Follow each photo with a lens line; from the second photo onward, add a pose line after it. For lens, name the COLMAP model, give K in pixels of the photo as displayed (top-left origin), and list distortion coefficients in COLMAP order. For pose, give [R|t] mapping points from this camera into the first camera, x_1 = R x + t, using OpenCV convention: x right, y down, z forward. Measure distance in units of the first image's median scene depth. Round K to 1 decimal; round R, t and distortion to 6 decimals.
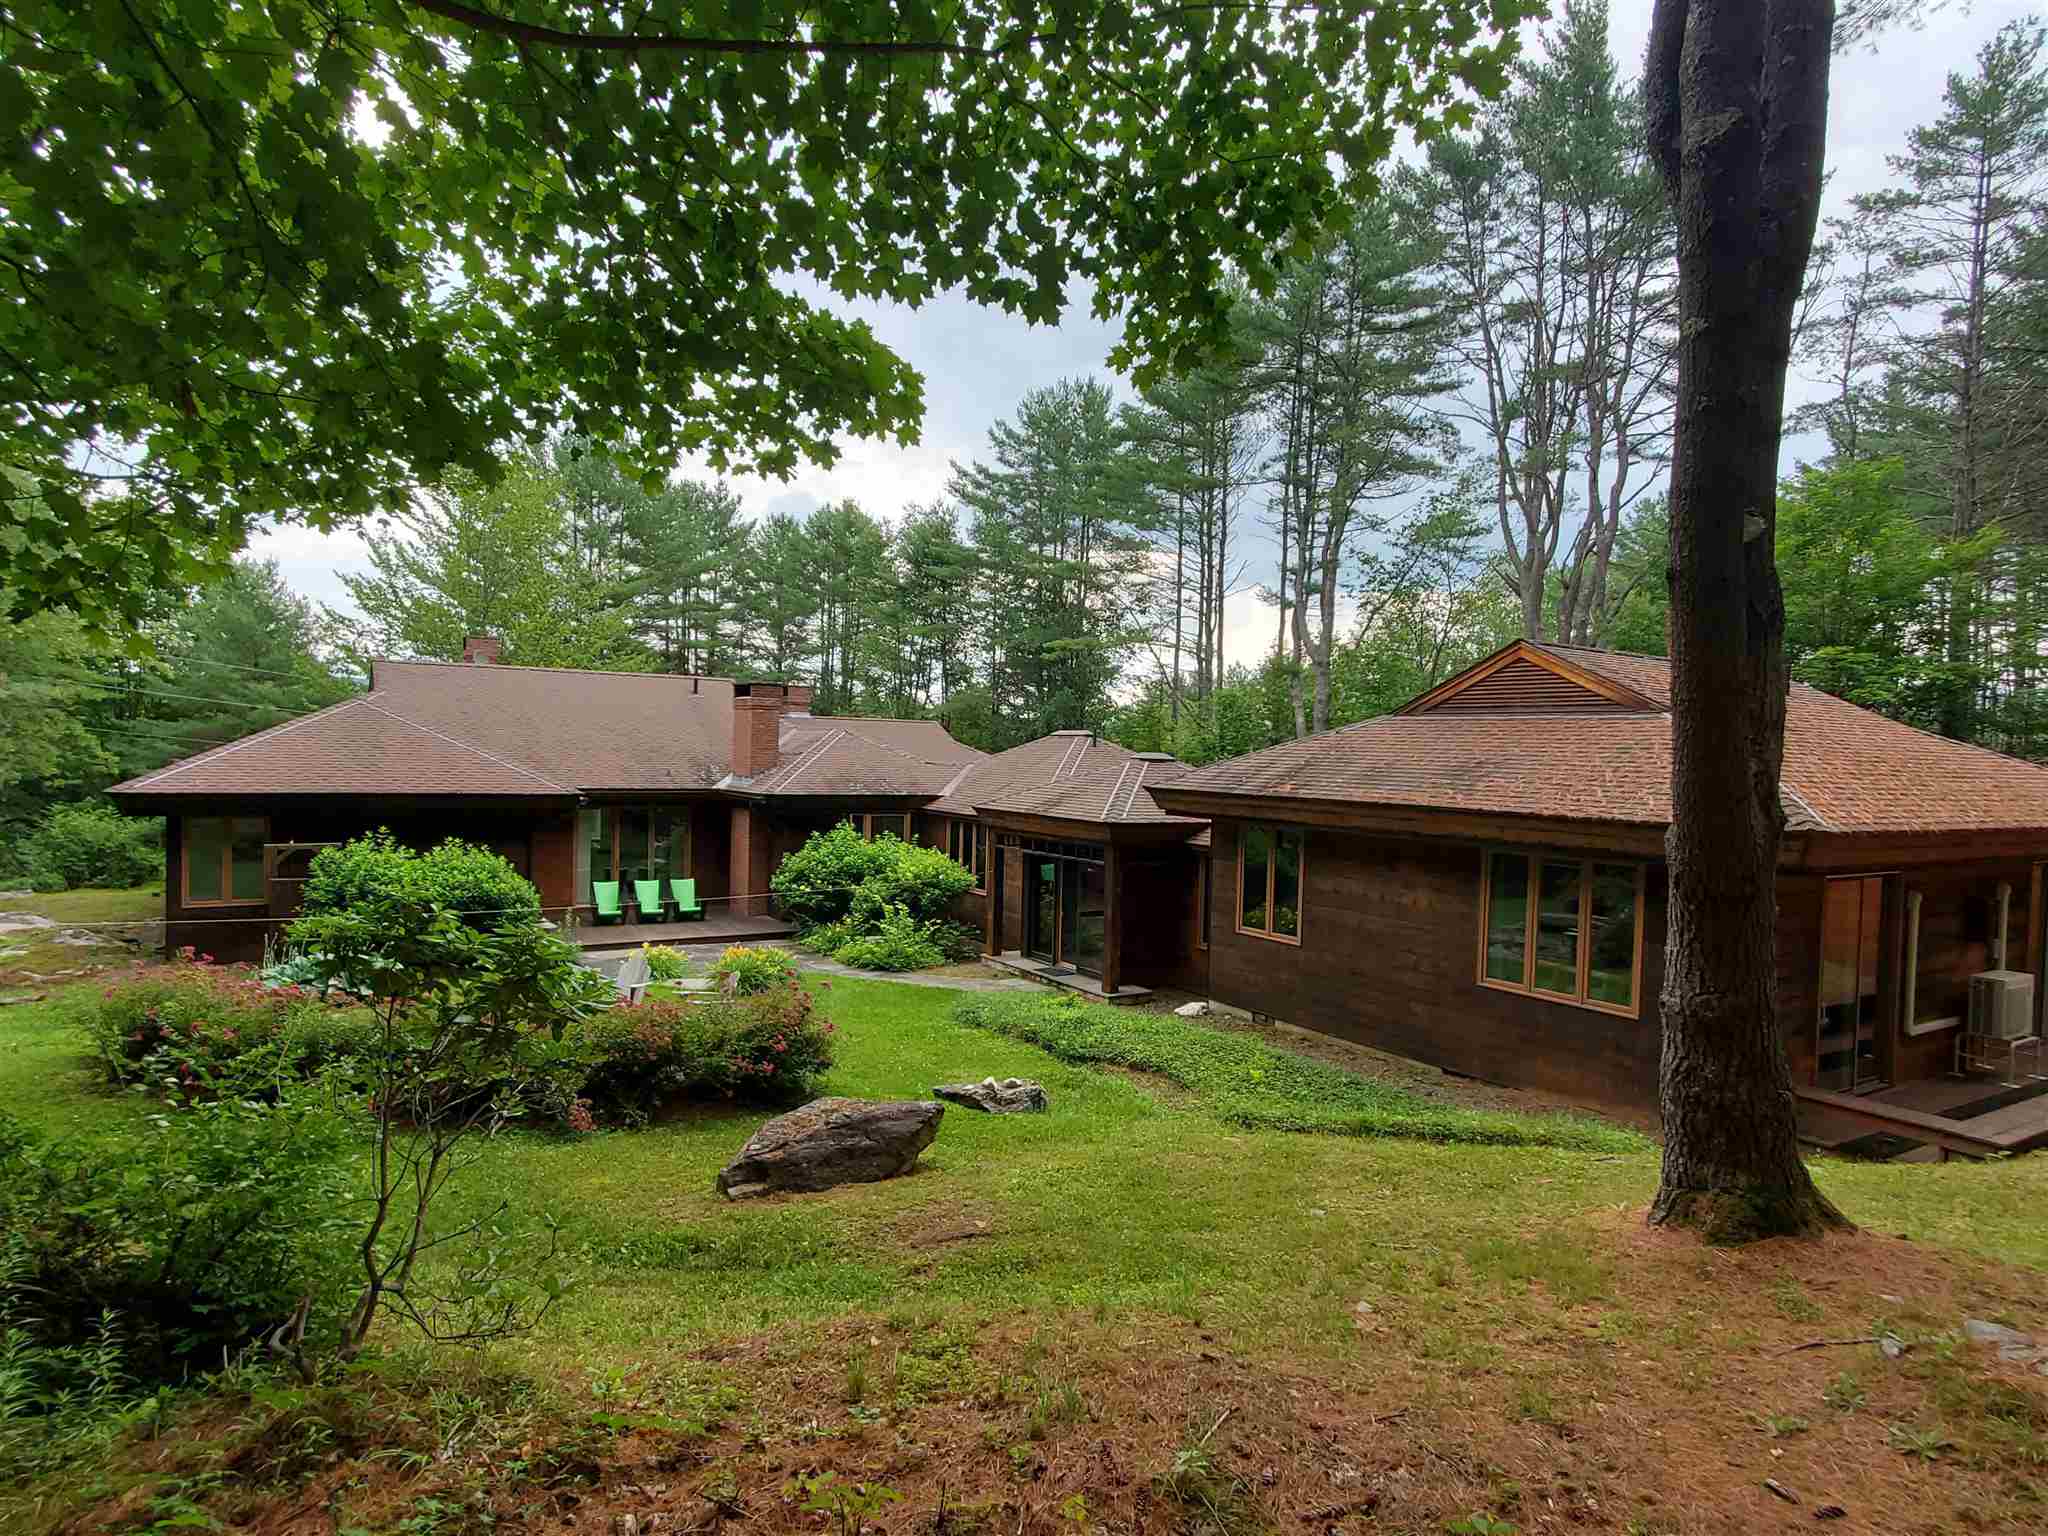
lens RADIAL K [[1157.8, 0, 1024.0], [0, 1157.8, 768.0], [0, 0, 1]] dist [0.000515, 0.011057]
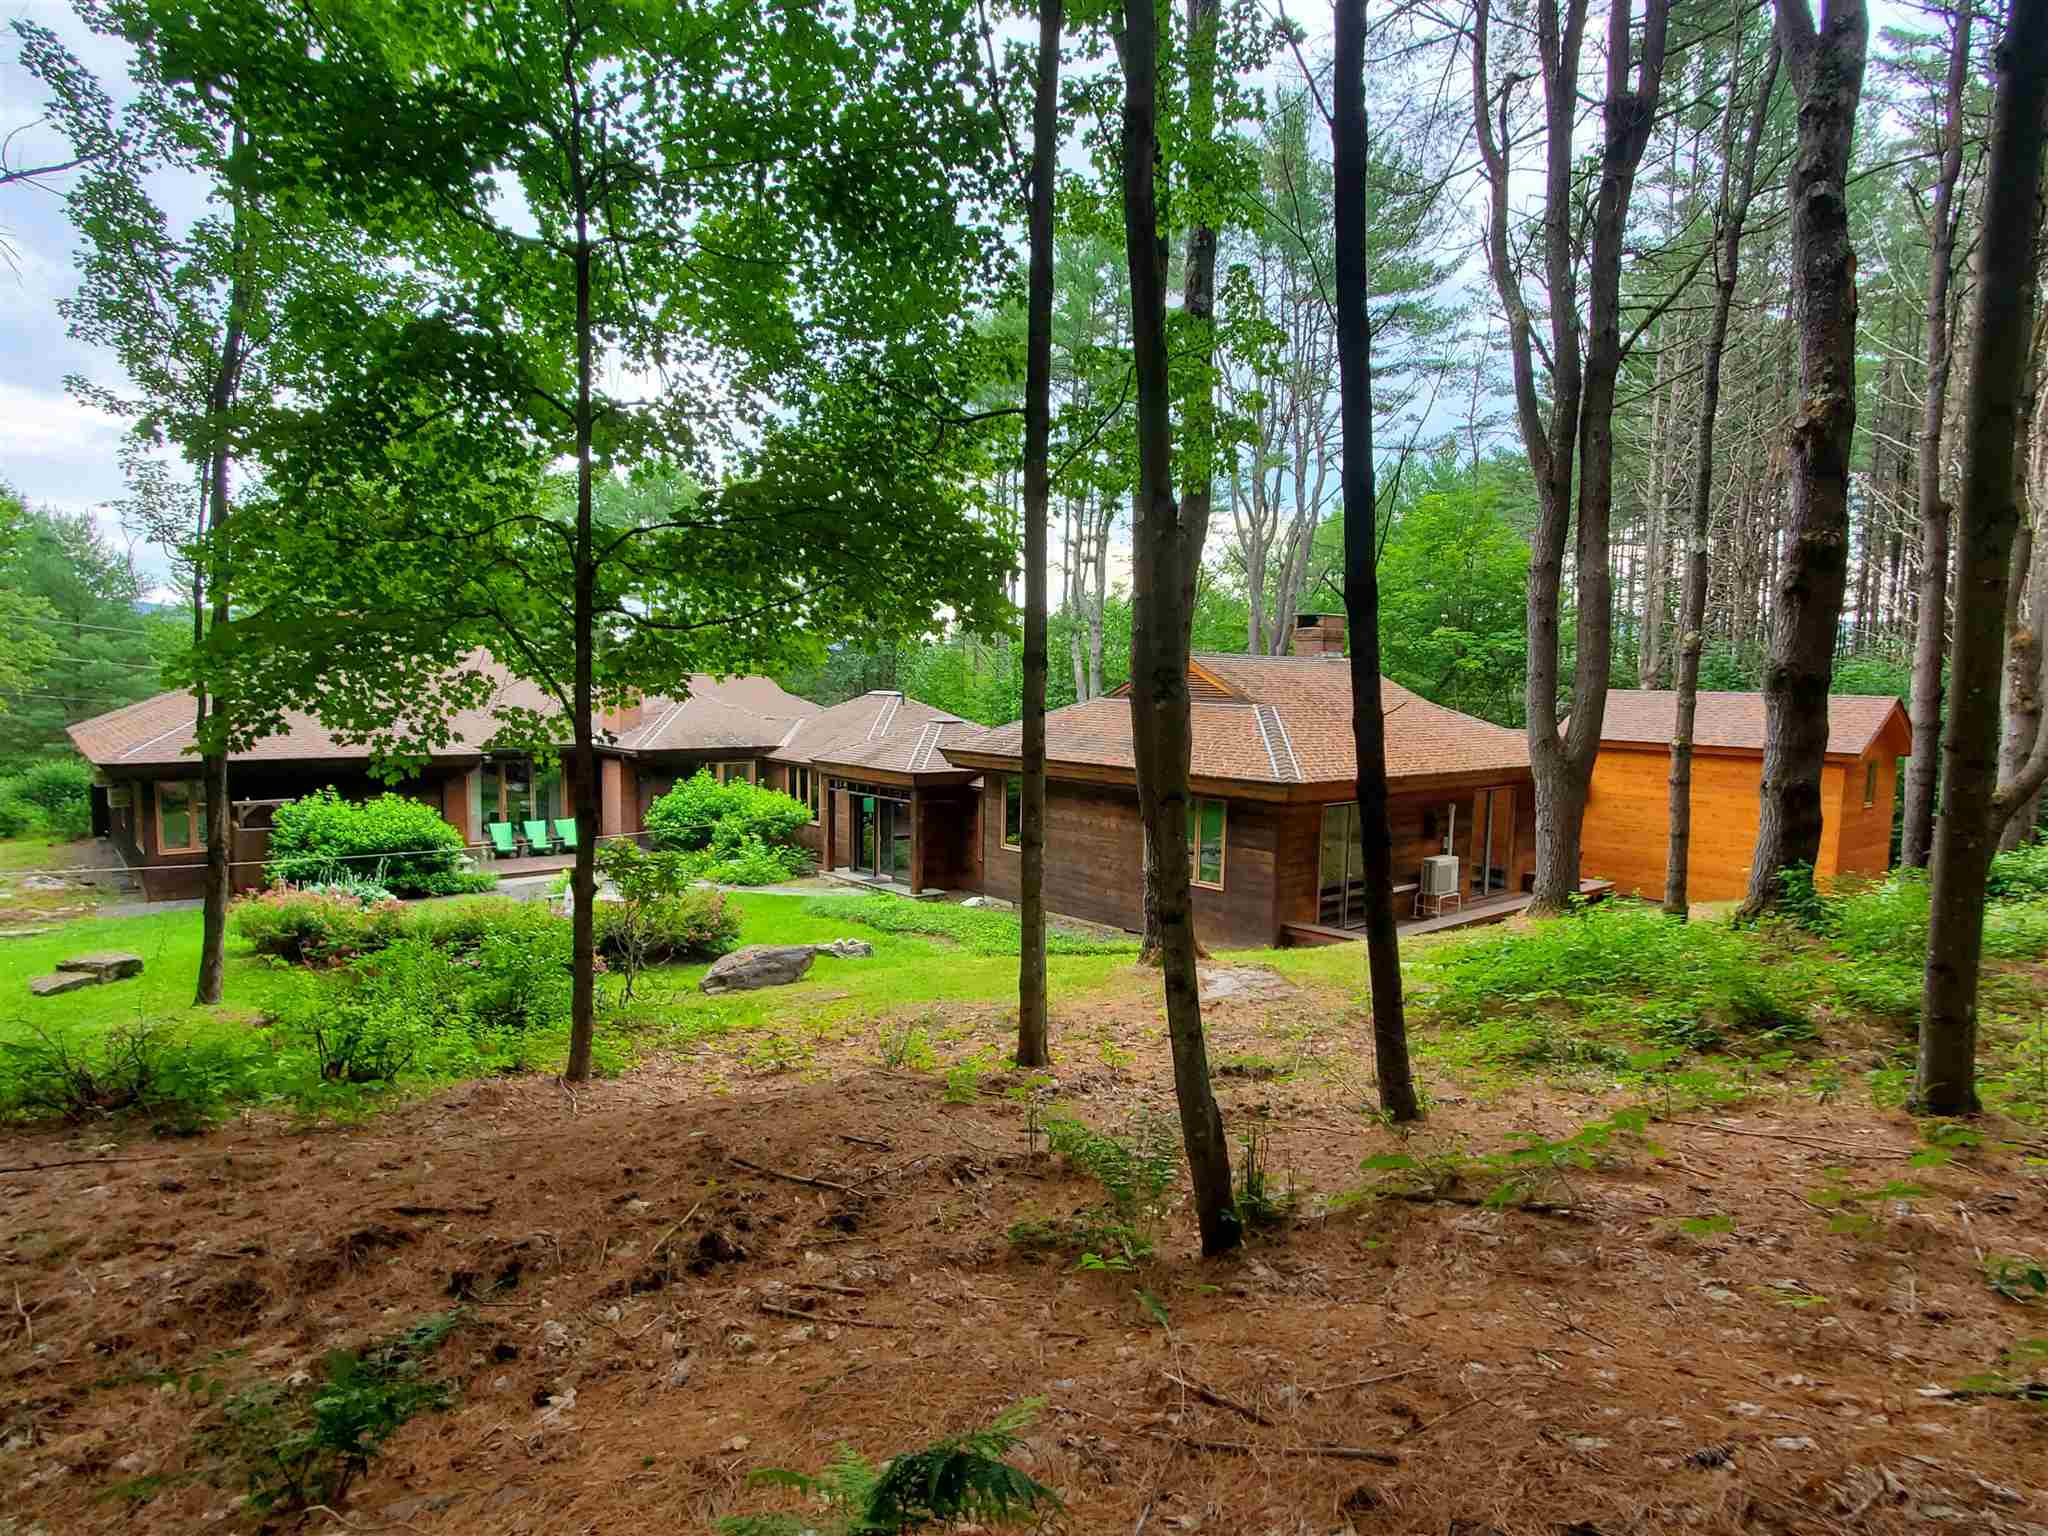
lens RADIAL K [[1157.8, 0, 1024.0], [0, 1157.8, 768.0], [0, 0, 1]] dist [0.000515, 0.011057]
pose [[0.987346, -0.020168, 0.157291, -0.011328], [0.009539, 0.997637, 0.068040, -0.042151], [-0.158291, -0.065678, 0.985206, -0.318480]]
